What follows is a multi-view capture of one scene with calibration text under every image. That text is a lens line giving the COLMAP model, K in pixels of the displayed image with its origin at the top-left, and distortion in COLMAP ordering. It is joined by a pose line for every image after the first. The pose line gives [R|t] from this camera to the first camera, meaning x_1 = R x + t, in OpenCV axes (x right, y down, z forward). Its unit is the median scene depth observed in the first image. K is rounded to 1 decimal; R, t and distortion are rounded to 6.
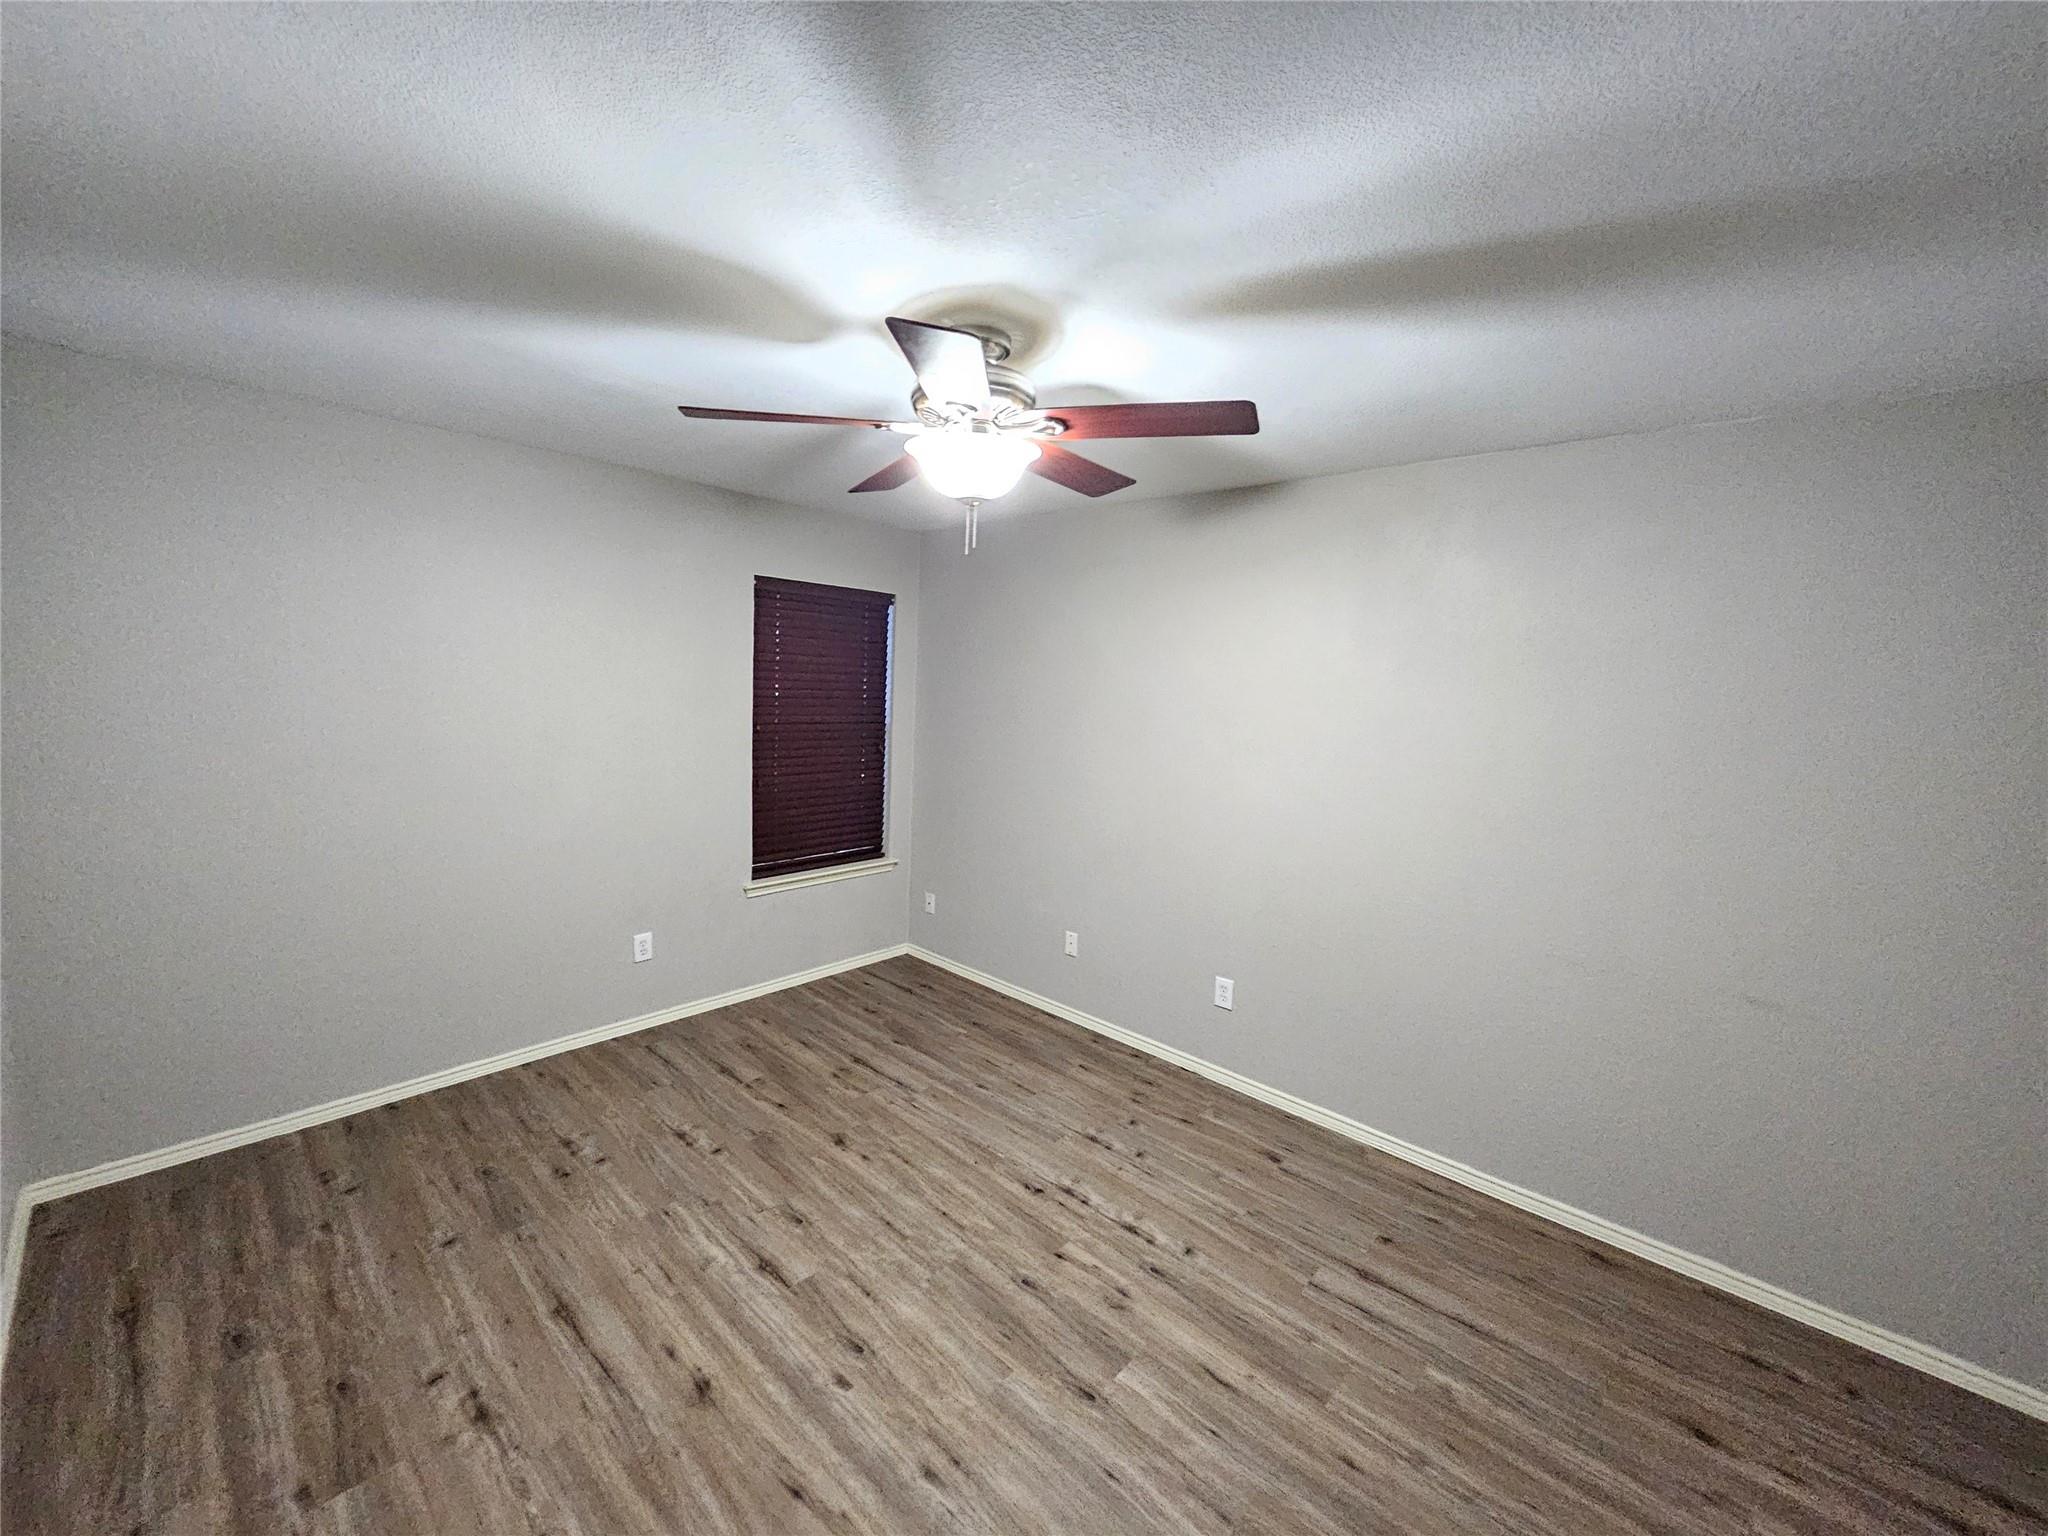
lens RADIAL K [[809.2, 0, 1023.4], [0, 809.2, 774.5], [0, 0, 1]] dist [0.005562, -0.002062]
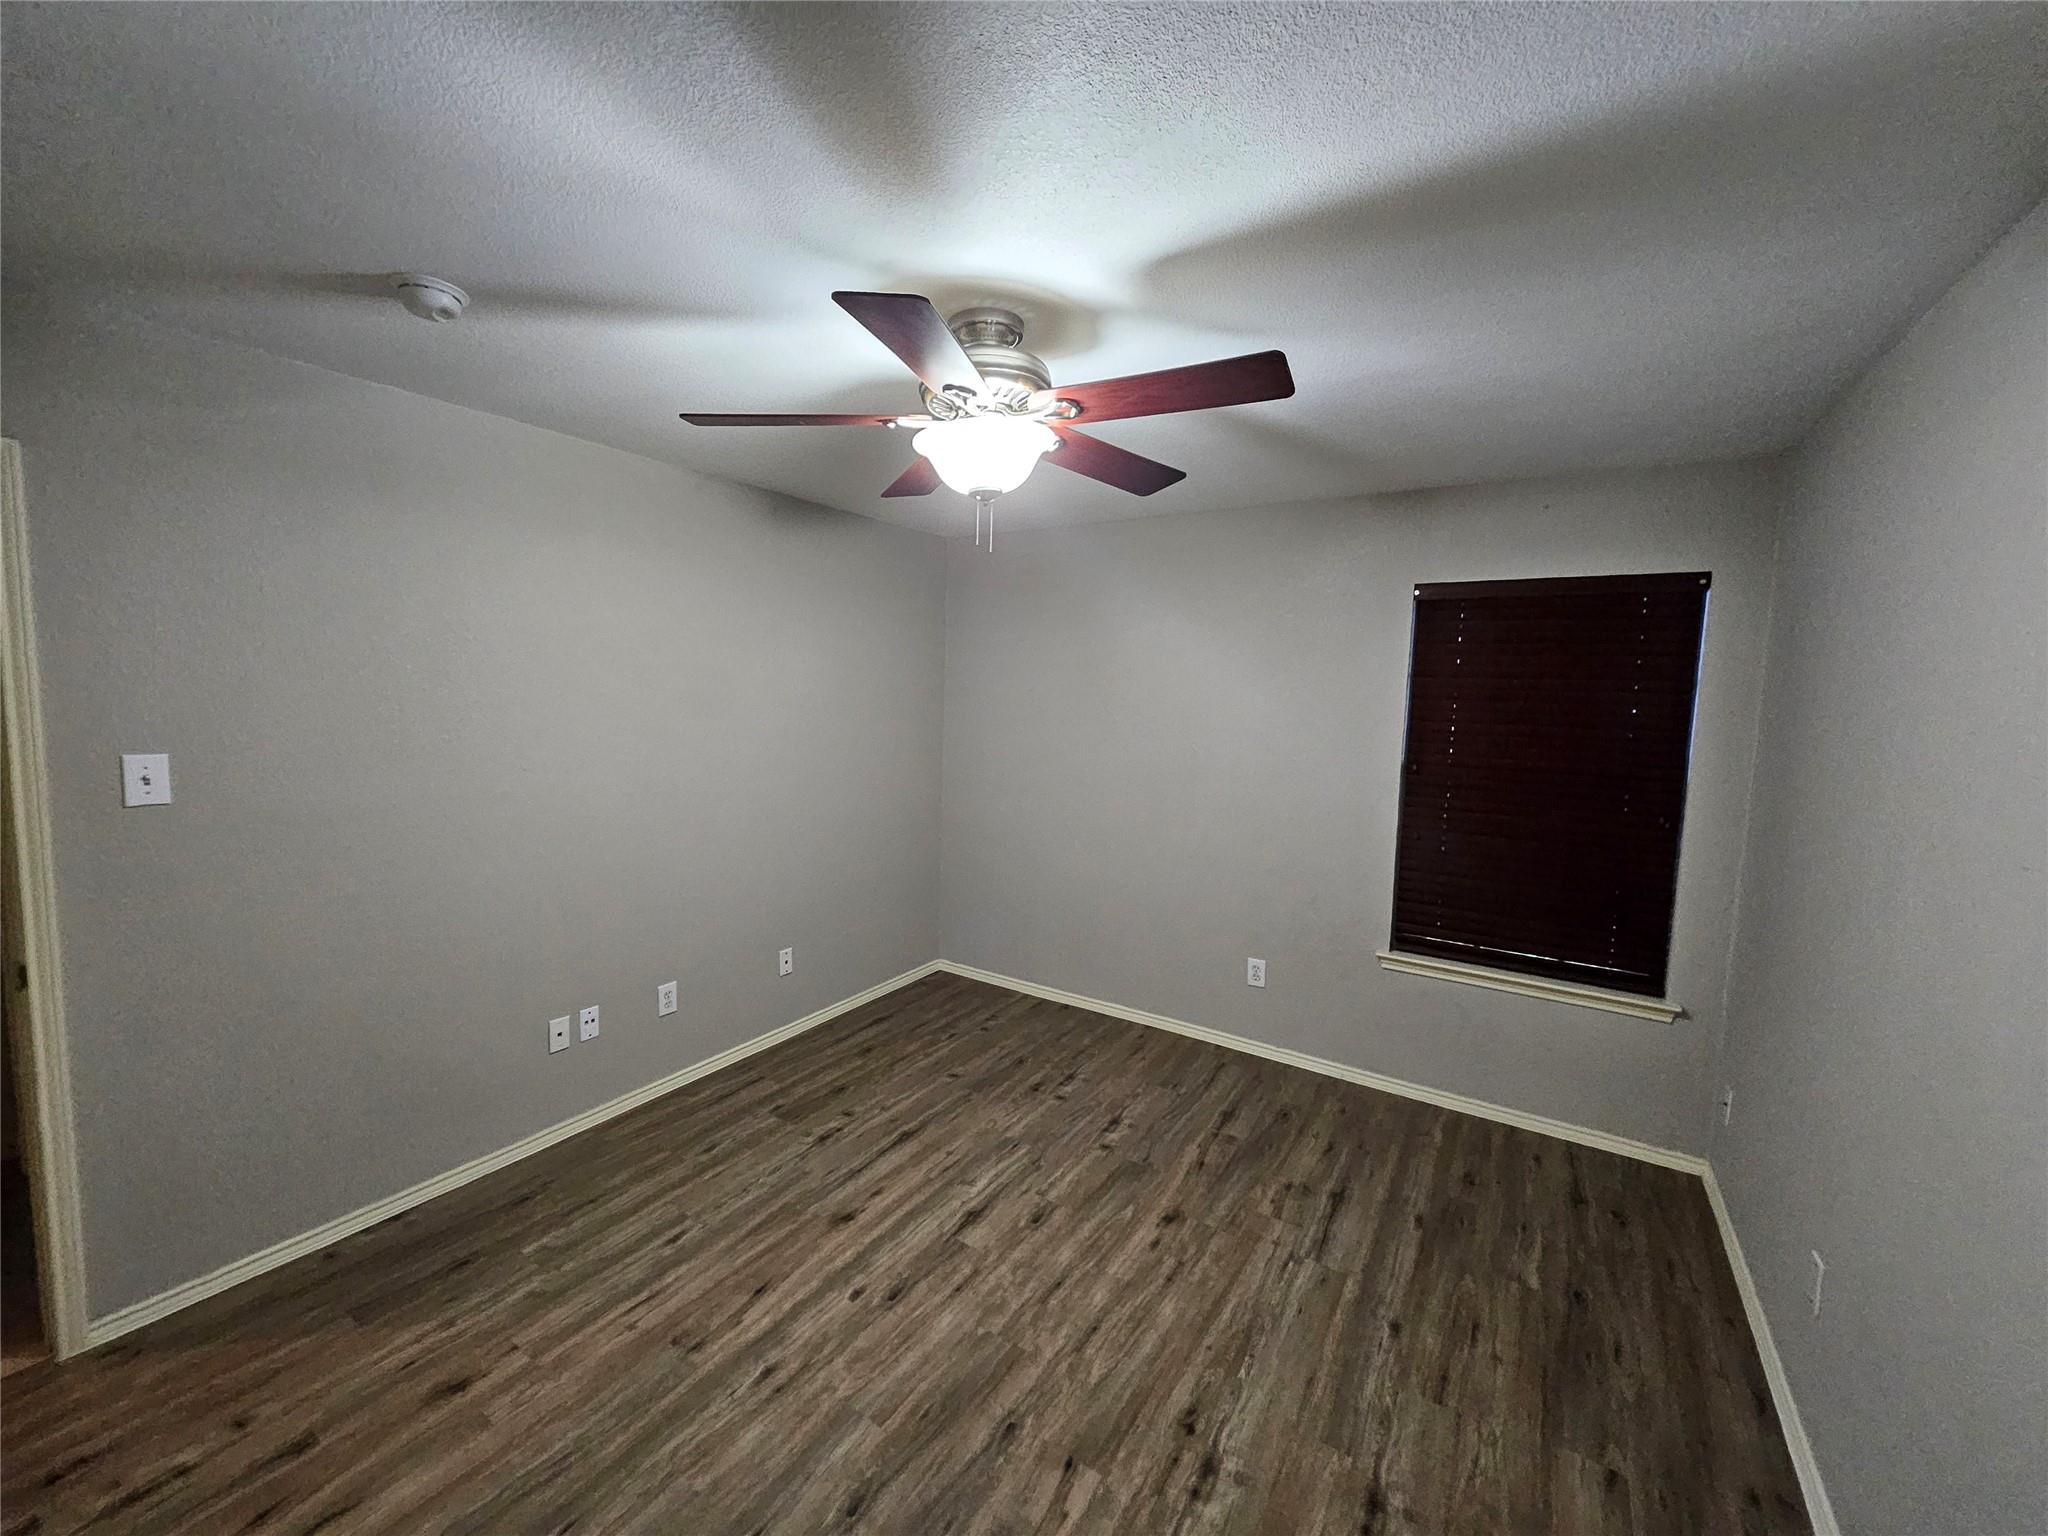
lens RADIAL K [[809.2, 0, 956.5], [0, 809.2, 760.7], [0, 0, 1]] dist [0.005562, -0.002062]
pose [[0.125802, 0.054172, -0.990575, 0.740247], [-0.136286, 0.989985, 0.036831, -0.055408], [0.982649, 0.130368, 0.131925, 0.728296]]
